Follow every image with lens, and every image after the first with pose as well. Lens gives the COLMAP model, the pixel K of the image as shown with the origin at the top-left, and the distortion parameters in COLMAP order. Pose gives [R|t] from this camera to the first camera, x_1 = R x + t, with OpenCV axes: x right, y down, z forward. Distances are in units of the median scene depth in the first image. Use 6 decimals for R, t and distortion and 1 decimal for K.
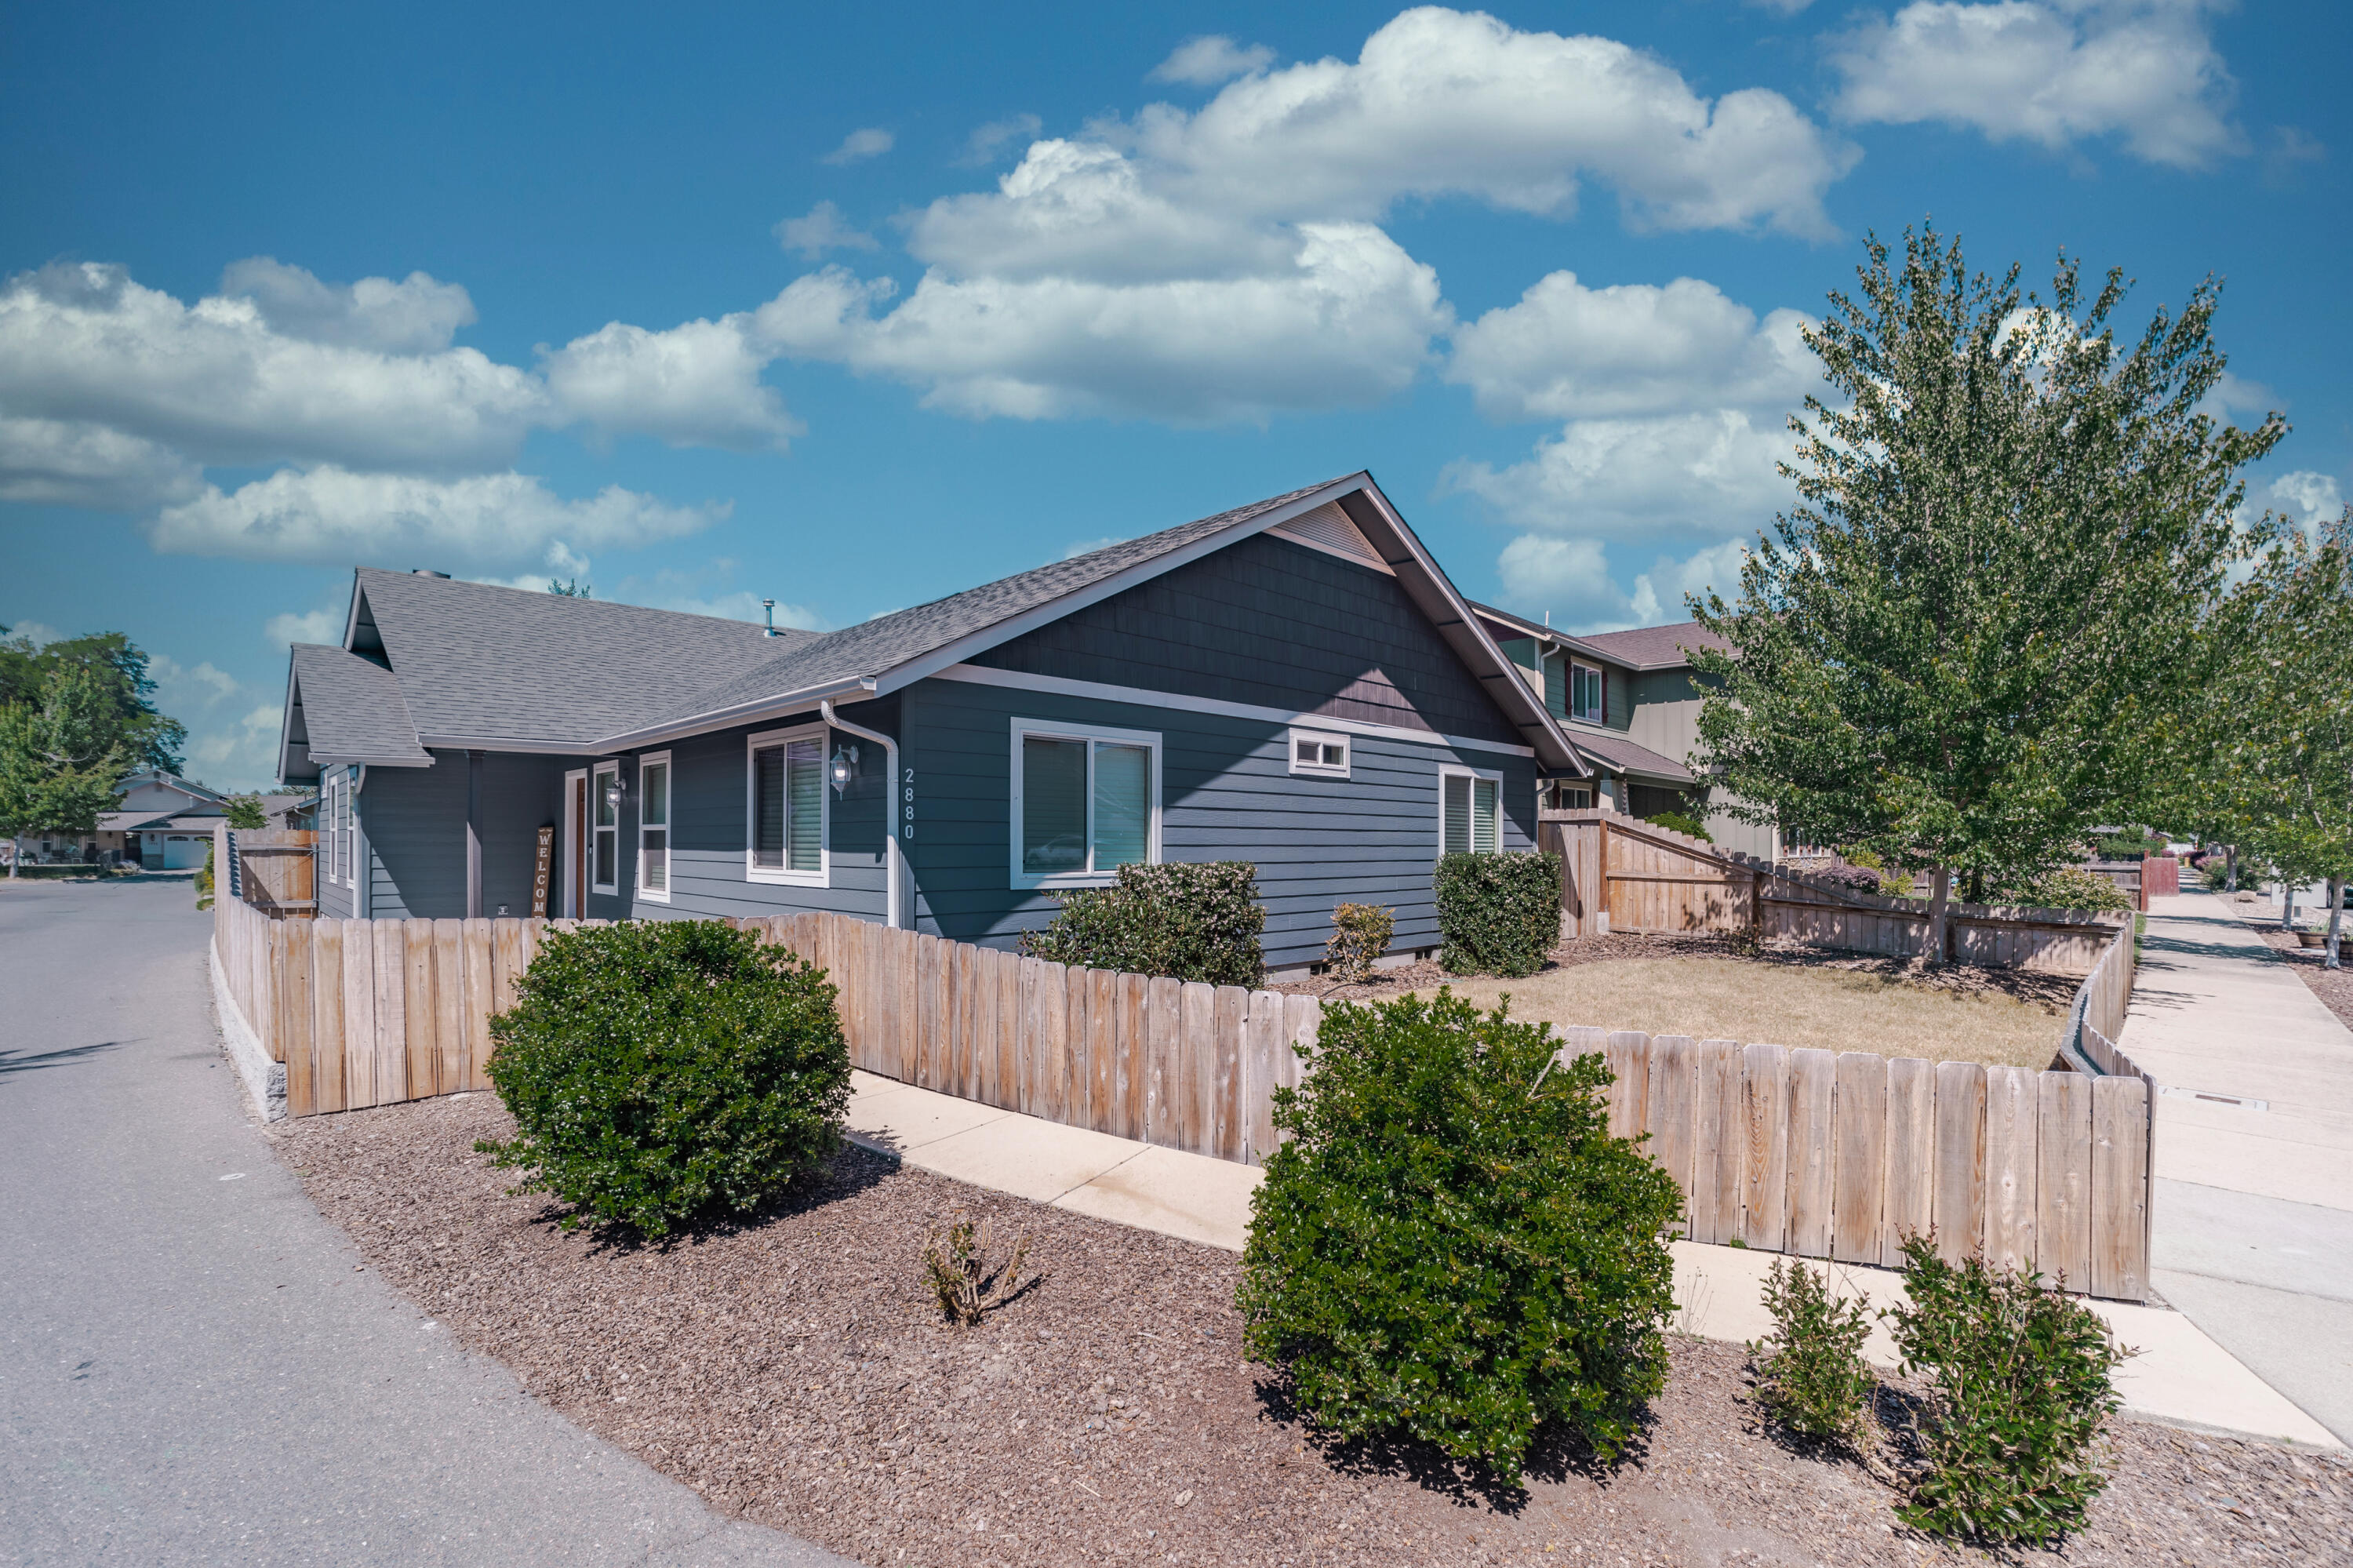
lens RADIAL K [[1025.8, 0, 1173.3], [0, 1025.8, 843.4], [0, 0, 1]] dist [-0.082741, 0.036756]
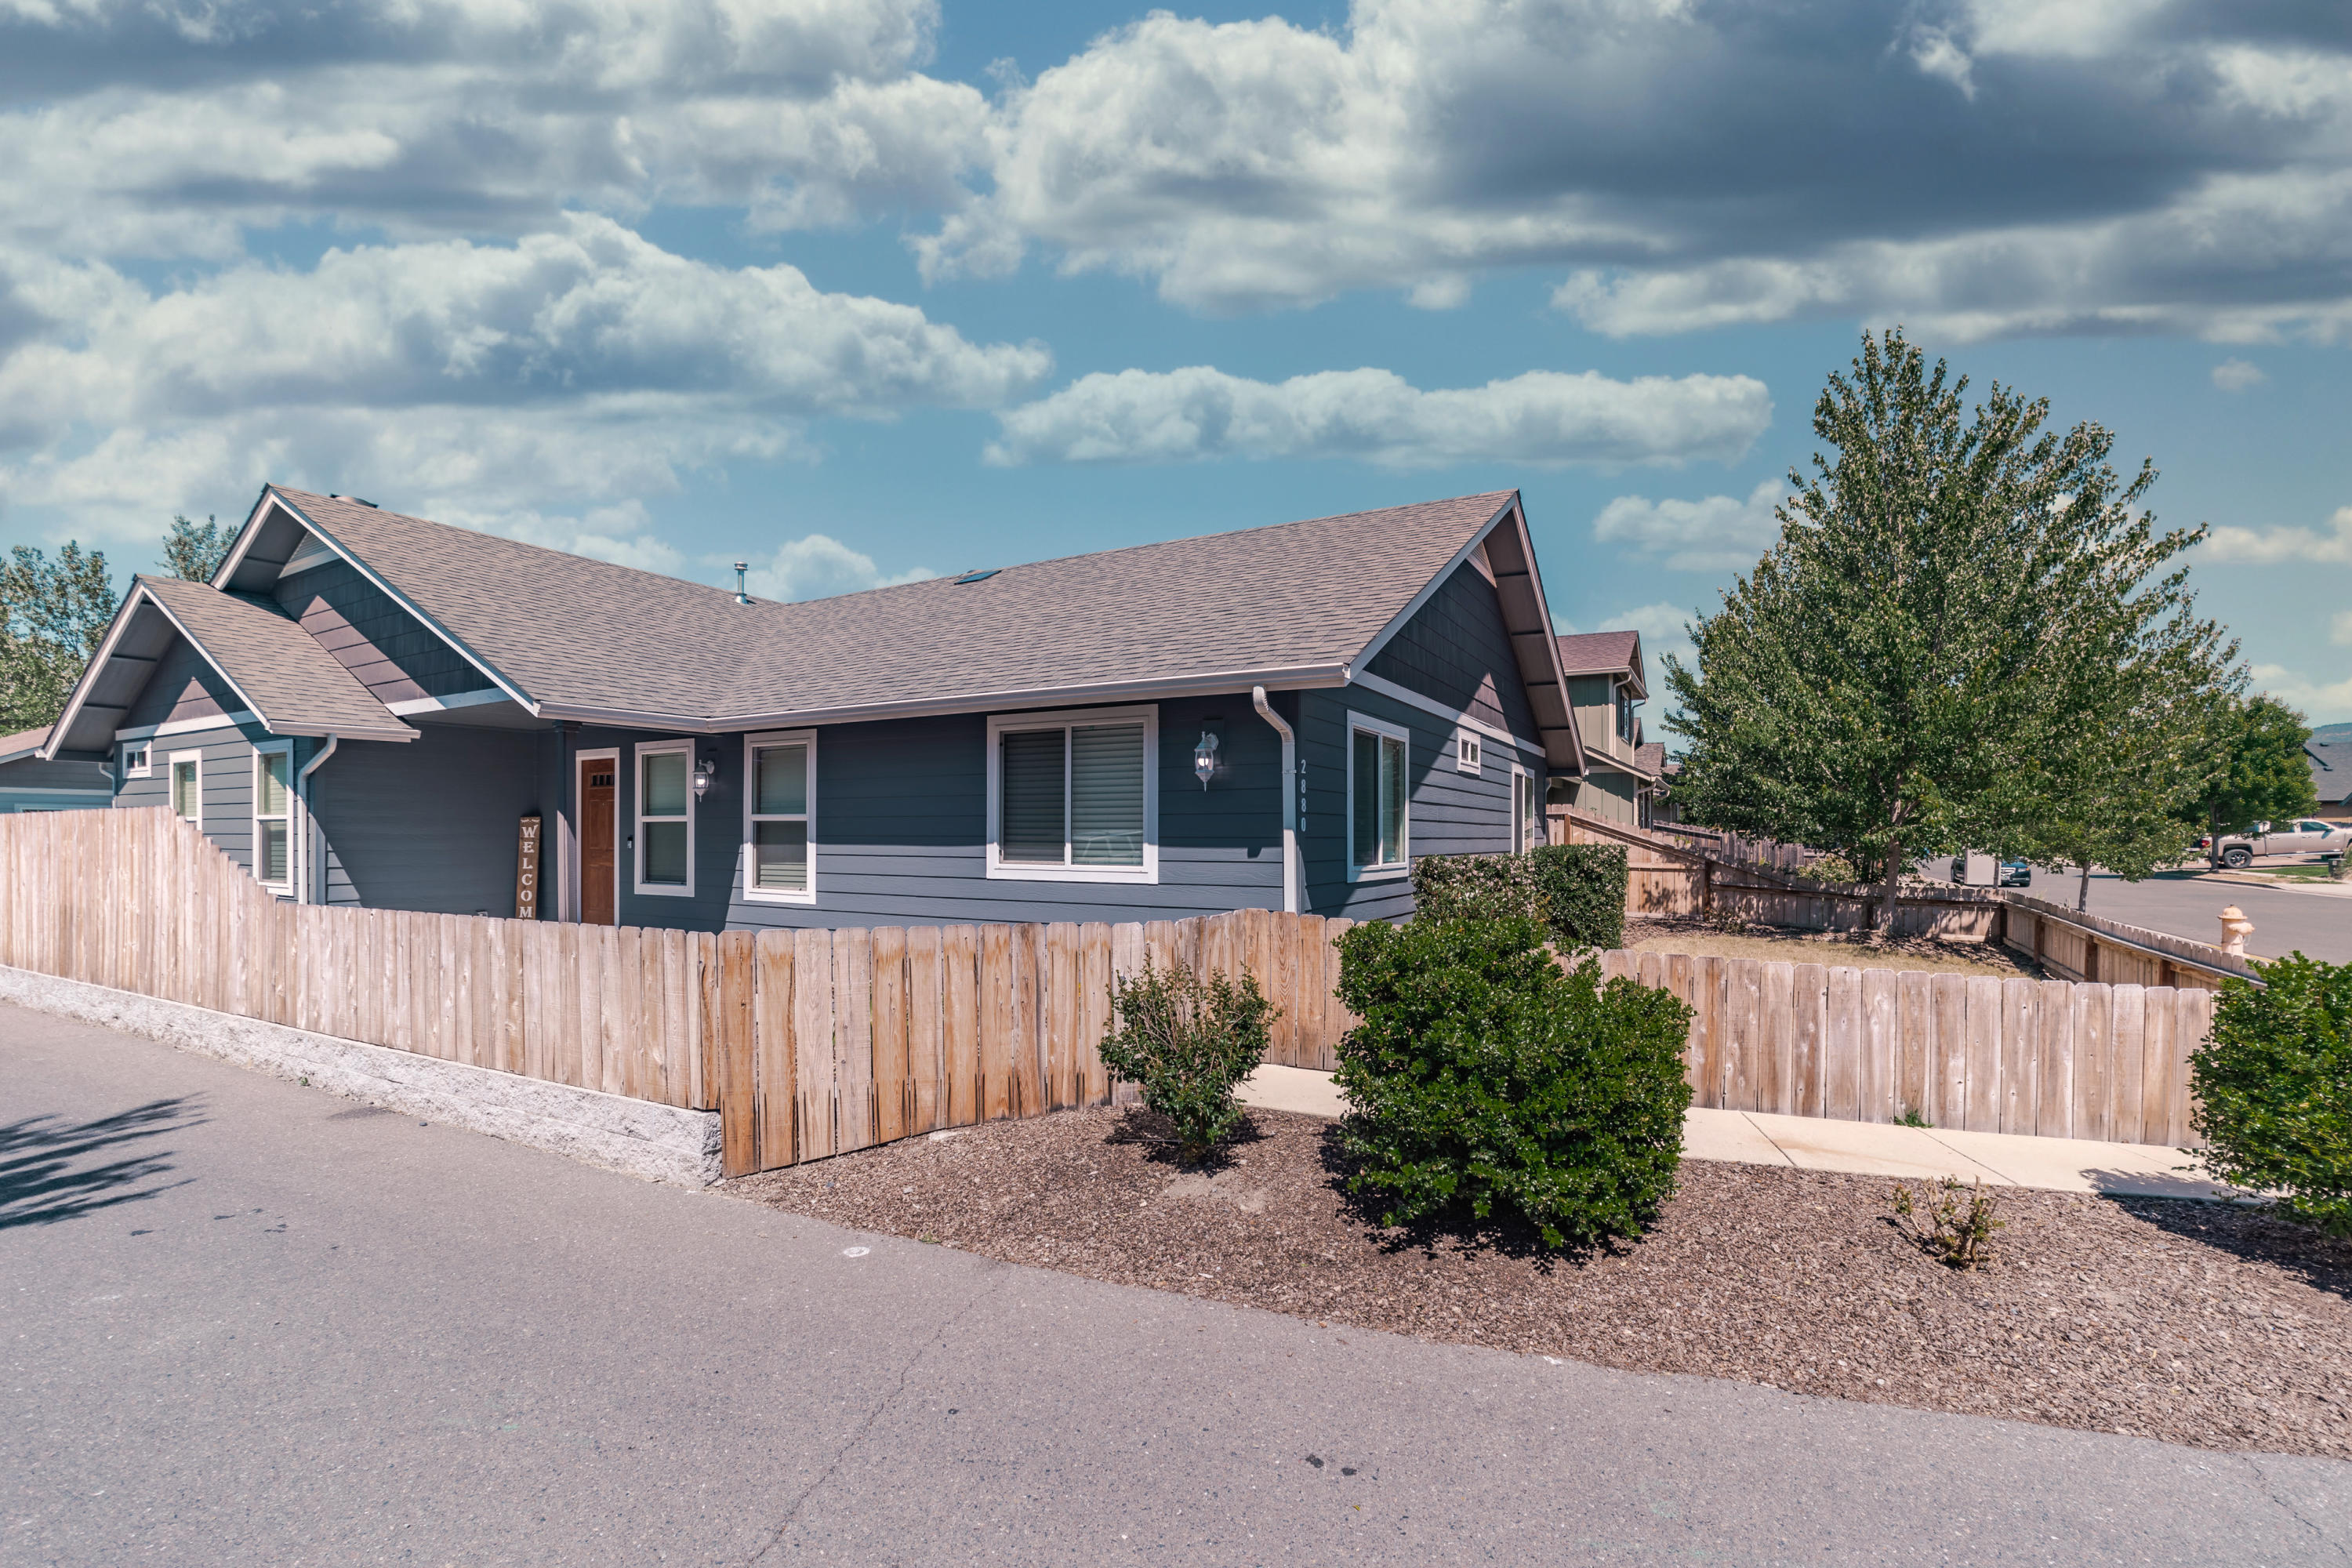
lens RADIAL K [[1025.4, 0, 1172.8], [0, 1025.4, 843.4], [0, 0, 1]] dist [-0.082741, 0.036756]
pose [[0.963148, -0.001668, 0.268966, -0.644757], [-0.000333, 0.999973, 0.007391, -0.000411], [-0.268970, -0.007208, 0.963121, 0.094757]]
